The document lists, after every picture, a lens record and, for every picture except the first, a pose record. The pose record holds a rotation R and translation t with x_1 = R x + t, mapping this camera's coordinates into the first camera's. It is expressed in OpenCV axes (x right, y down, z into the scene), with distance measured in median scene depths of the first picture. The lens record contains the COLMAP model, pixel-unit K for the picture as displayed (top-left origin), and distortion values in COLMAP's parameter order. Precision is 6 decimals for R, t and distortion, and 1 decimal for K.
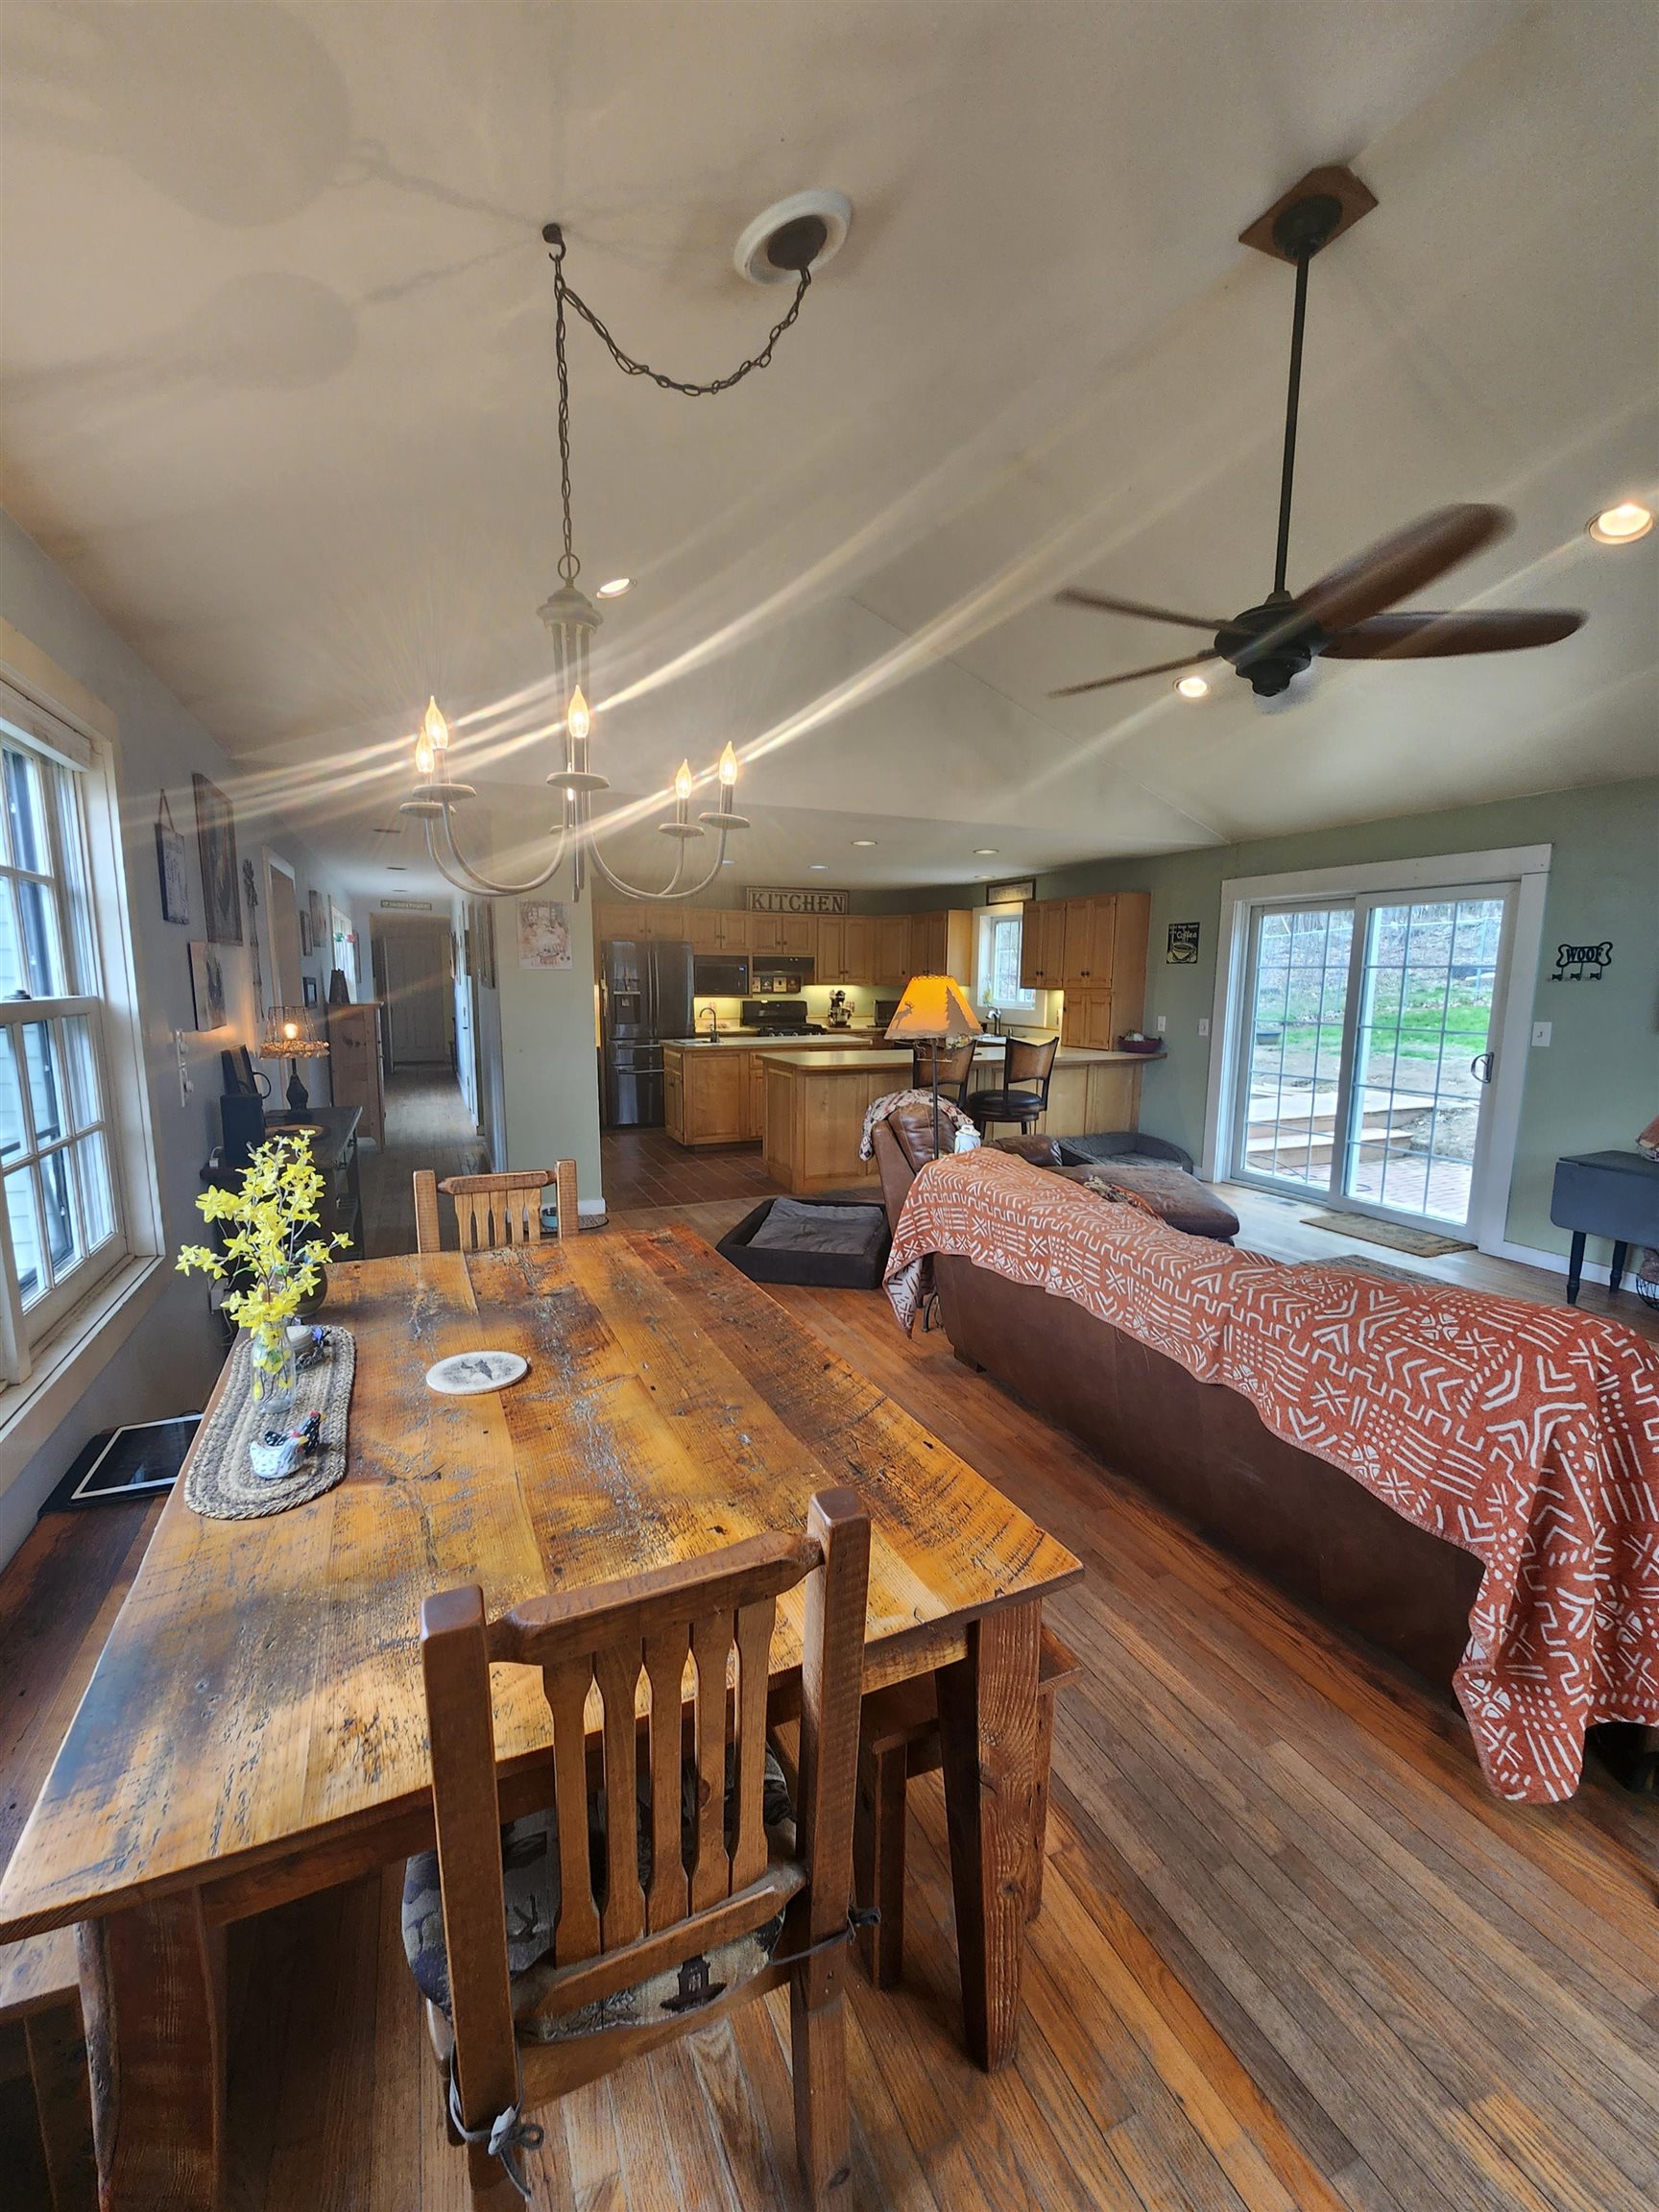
lens RADIAL K [[897.2, 0, 808.7], [0, 897.2, 1107.7], [0, 0, 1]] dist [-0.001154, -0.003660]
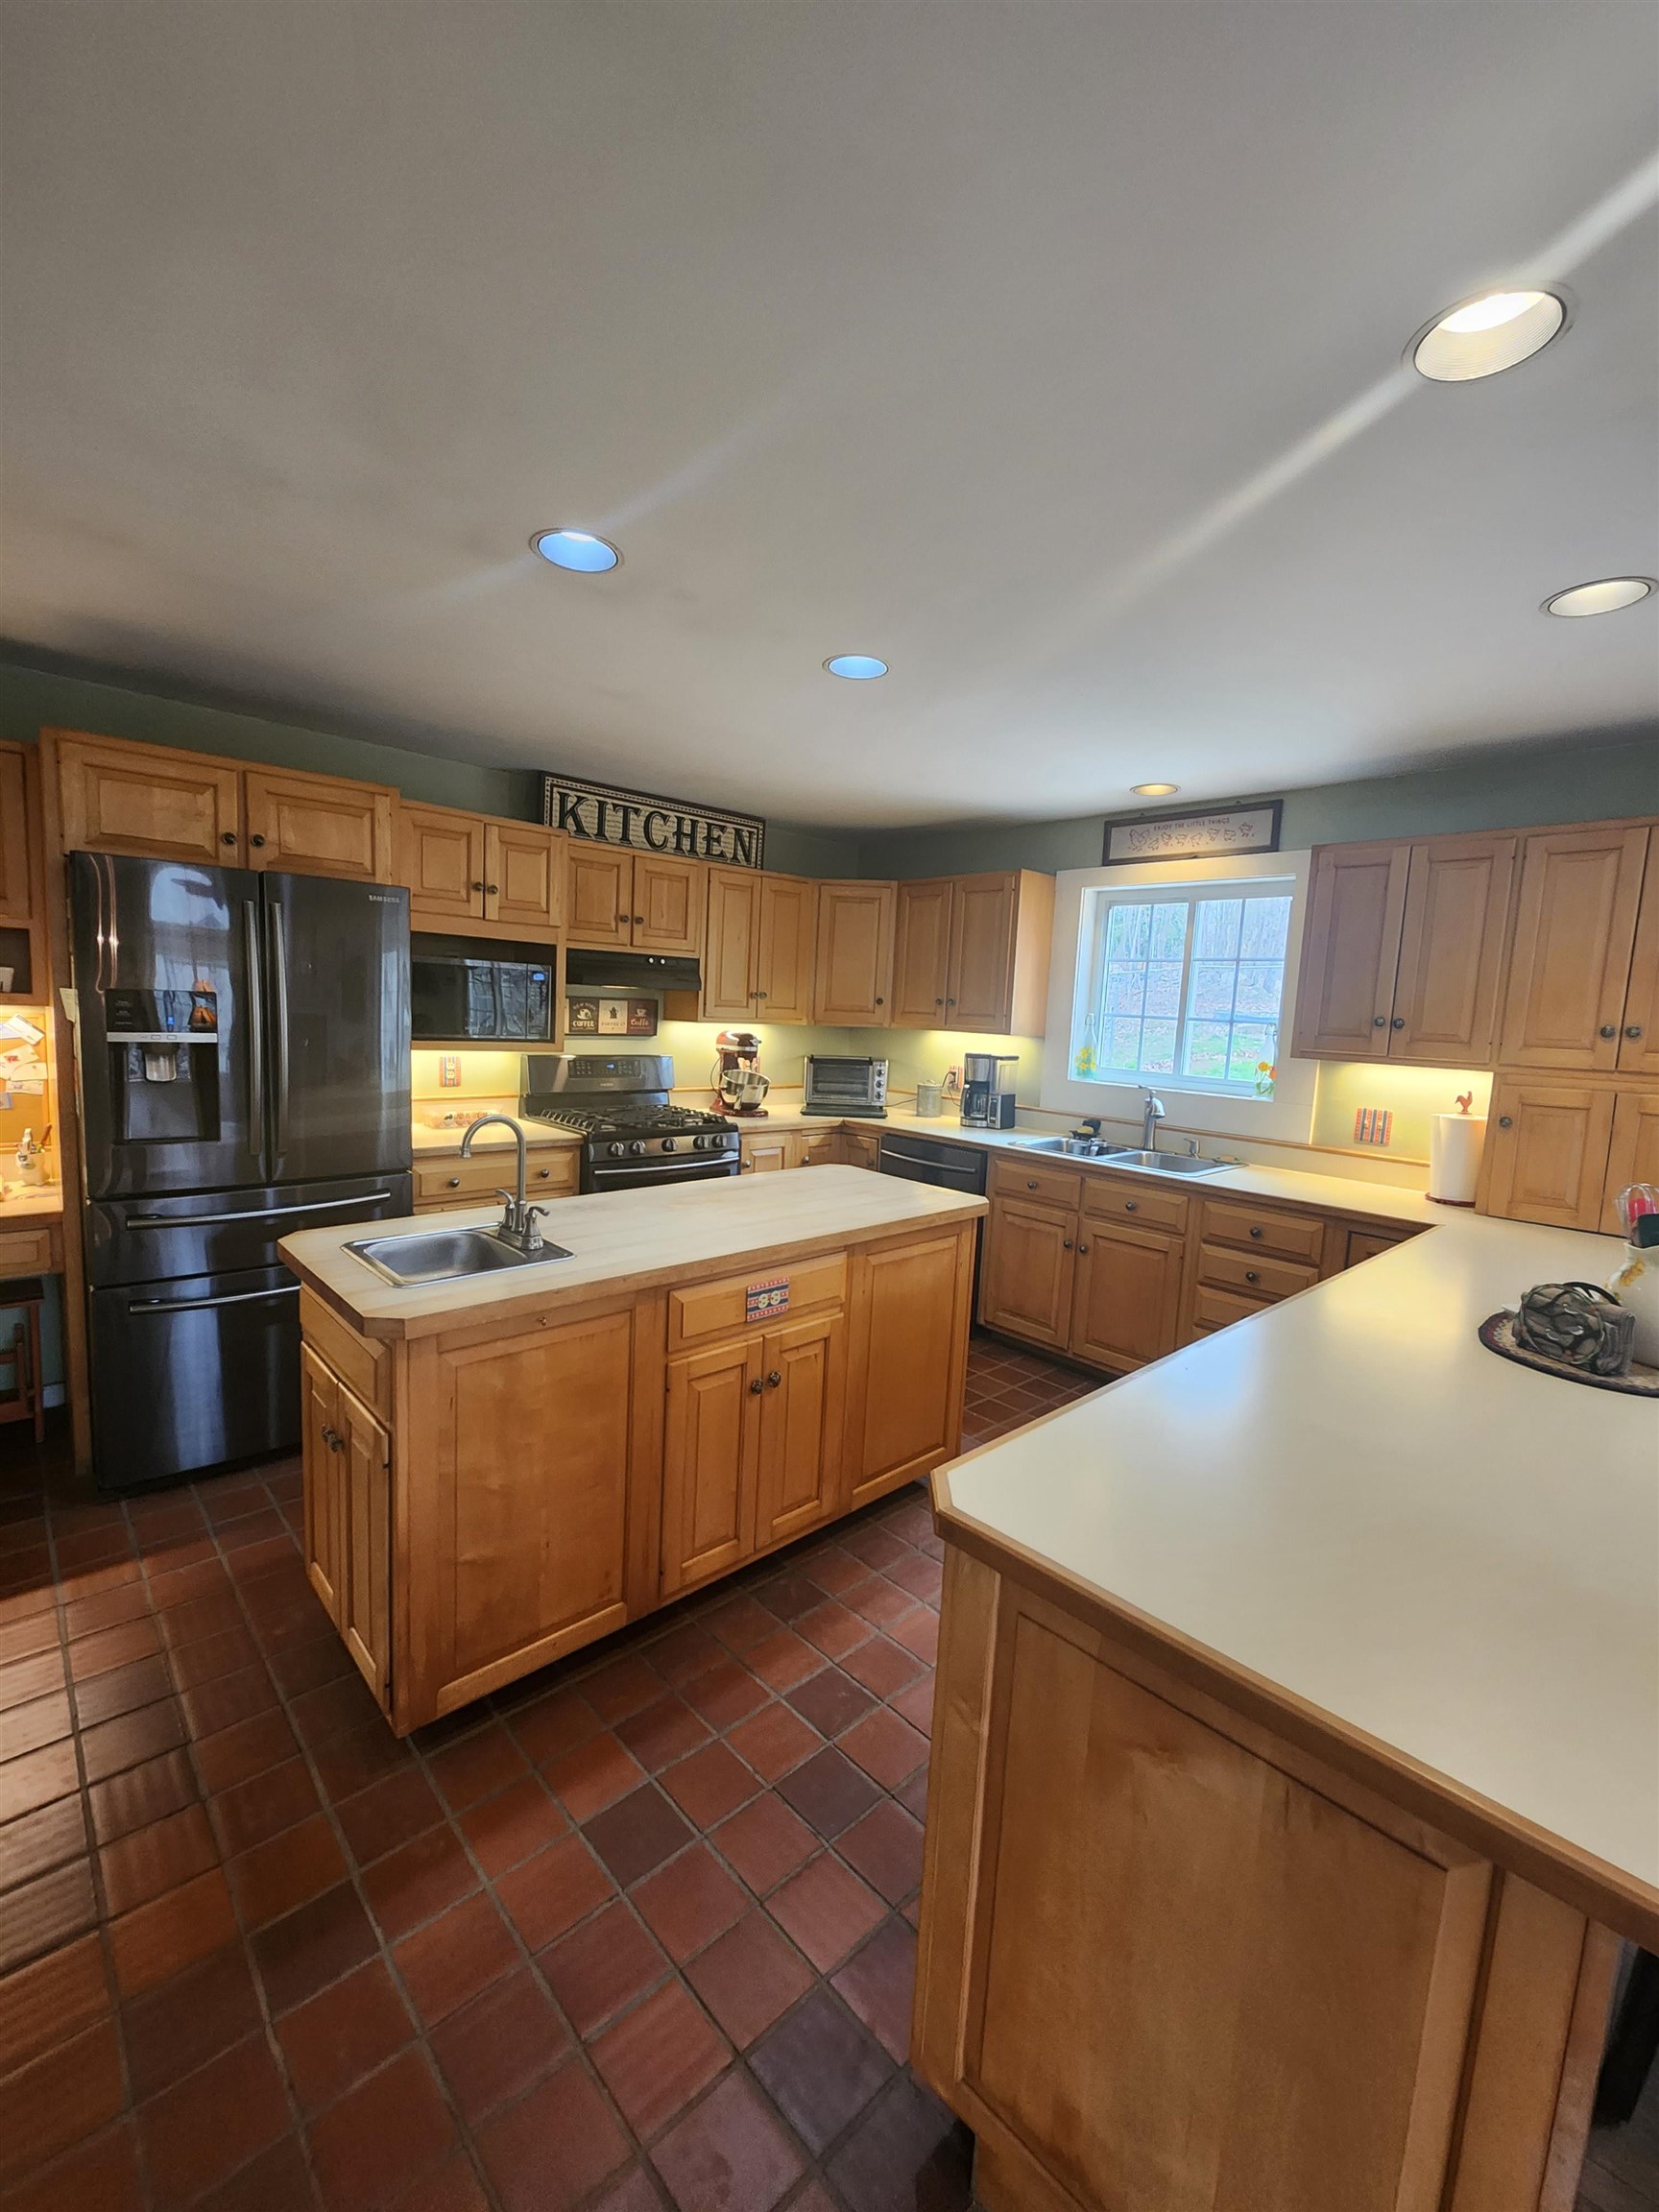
lens RADIAL K [[897.2, 0, 808.7], [0, 897.2, 1107.7], [0, 0, 1]] dist [-0.001154, -0.003660]
pose [[0.943104, -0.000049, 0.332499, -0.089190], [0.006458, 0.999814, -0.018172, -0.086081], [-0.332436, 0.019286, 0.942929, 0.568628]]
